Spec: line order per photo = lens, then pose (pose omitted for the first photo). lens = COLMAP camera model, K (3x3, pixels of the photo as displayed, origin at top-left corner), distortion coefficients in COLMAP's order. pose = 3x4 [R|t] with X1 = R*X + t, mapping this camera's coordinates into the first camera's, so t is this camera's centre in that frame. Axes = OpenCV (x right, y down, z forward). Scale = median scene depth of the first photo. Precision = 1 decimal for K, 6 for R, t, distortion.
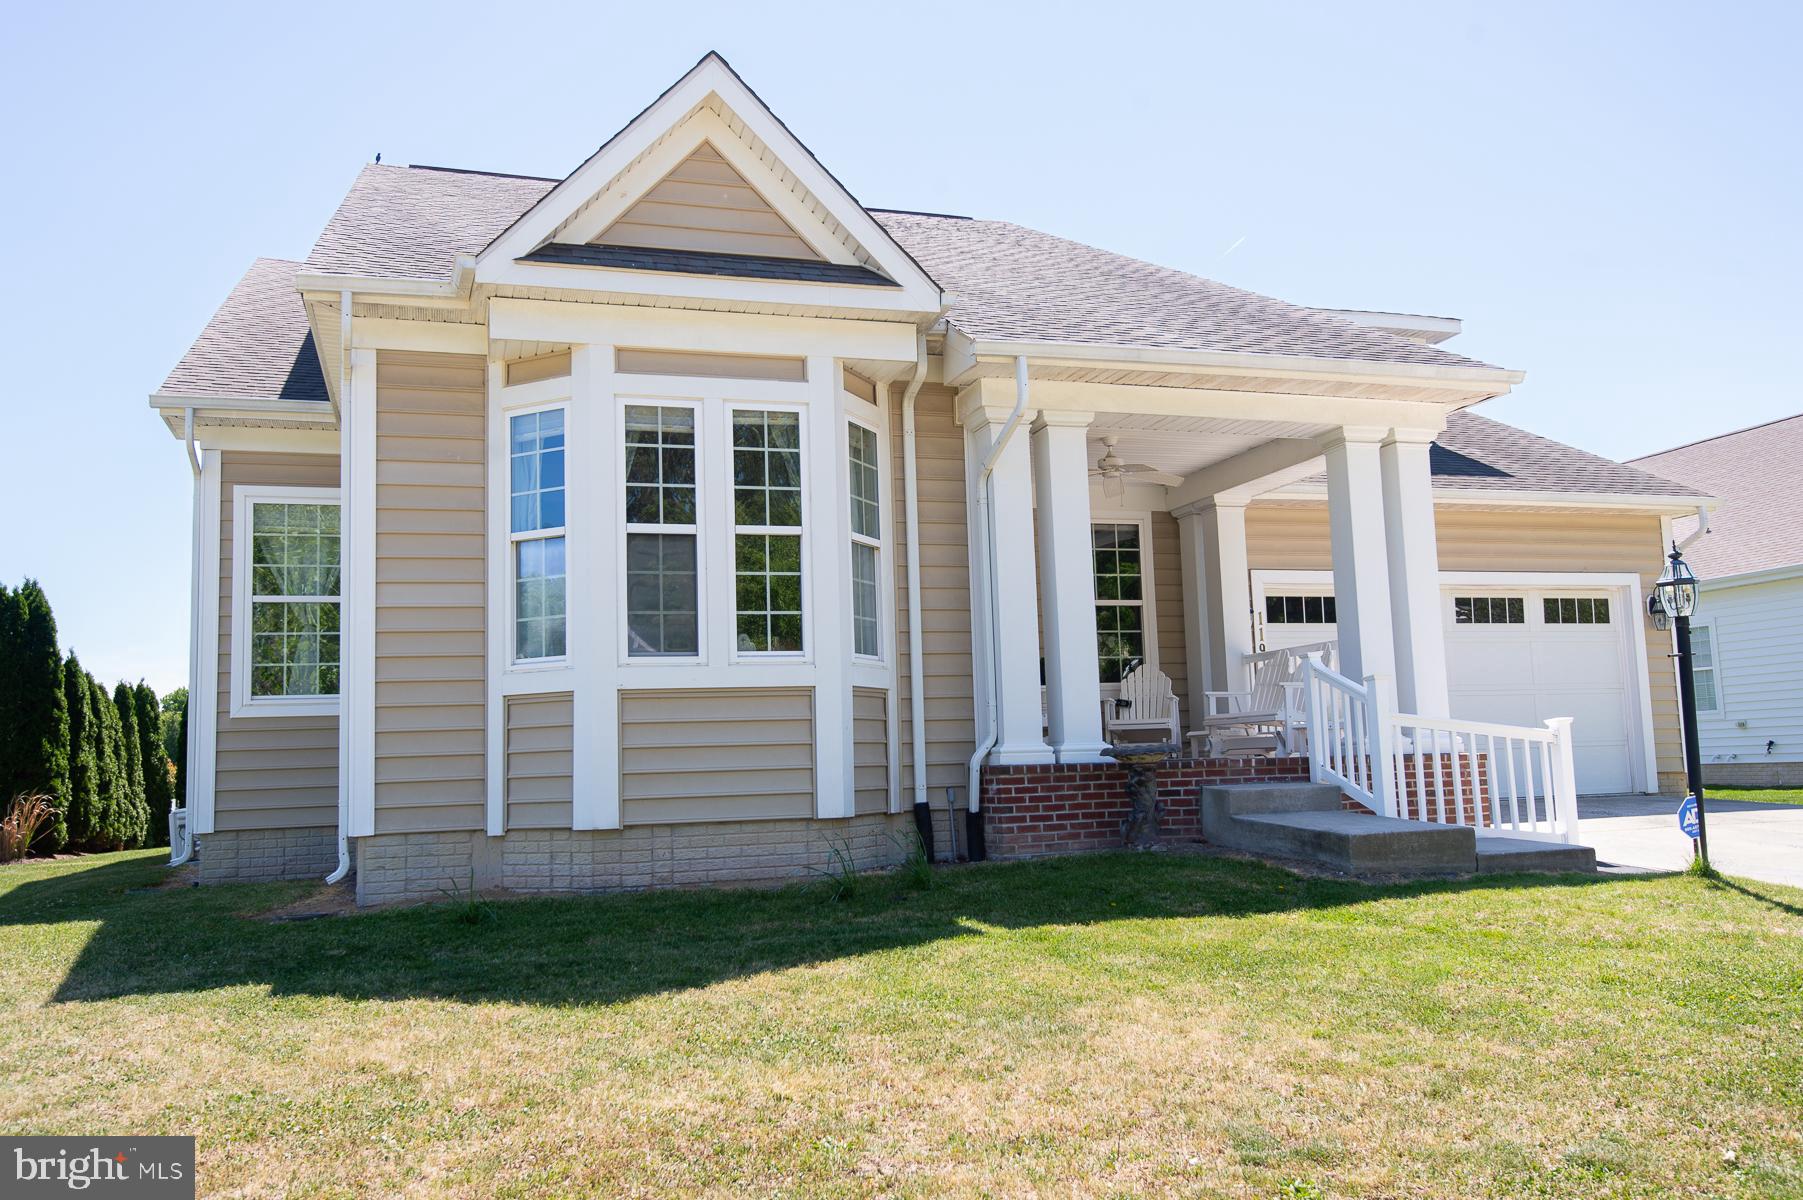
lens RADIAL K [[1473.5, 0, 903.6], [0, 1473.5, 598.9], [0, 0, 1]] dist [-0.003975, -0.013157]
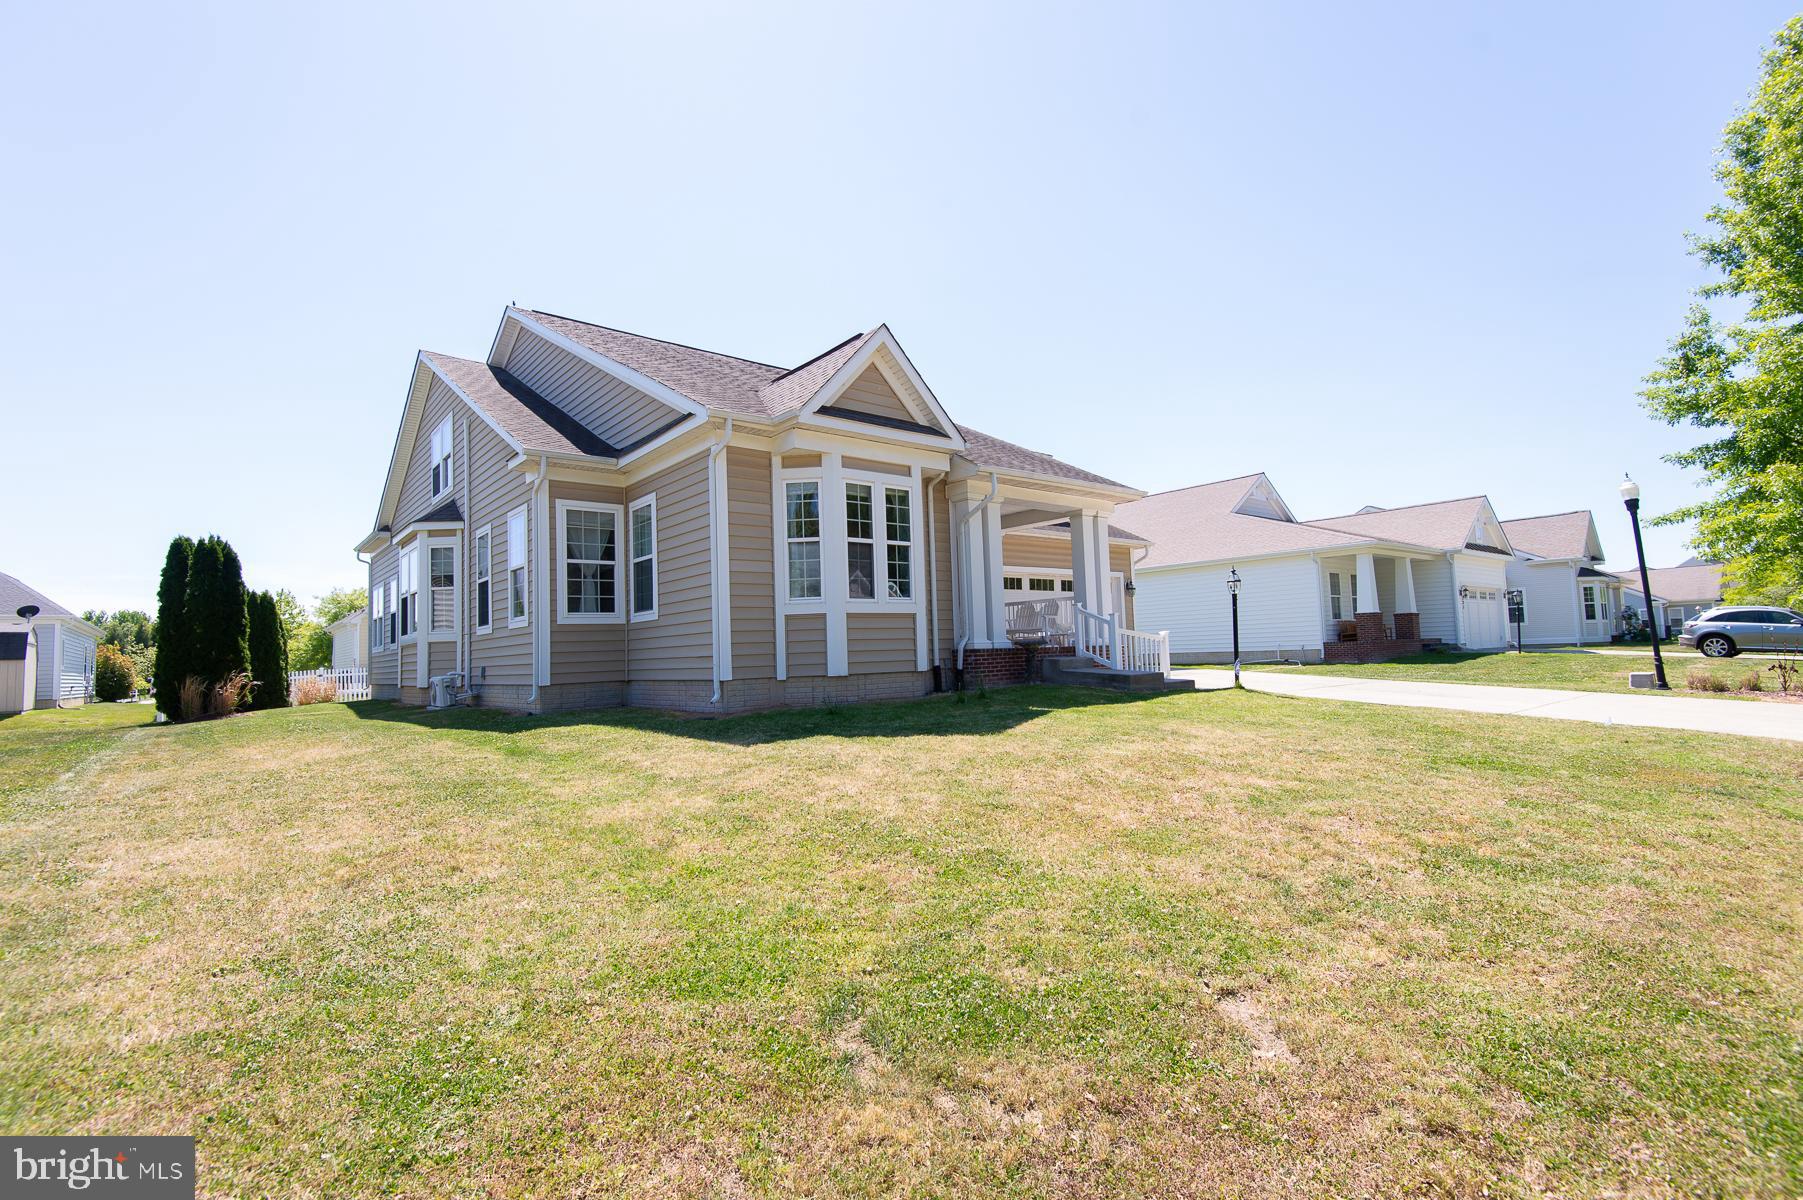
lens RADIAL K [[833.4, 0, 899.3], [0, 833.4, 600.8], [0, 0, 1]] dist [0.011857, -0.007575]
pose [[0.928687, 0.024722, 0.370040, -0.555612], [-0.039282, 0.998720, 0.031864, 0.000358], [-0.368778, -0.044128, 0.928469, -0.179034]]
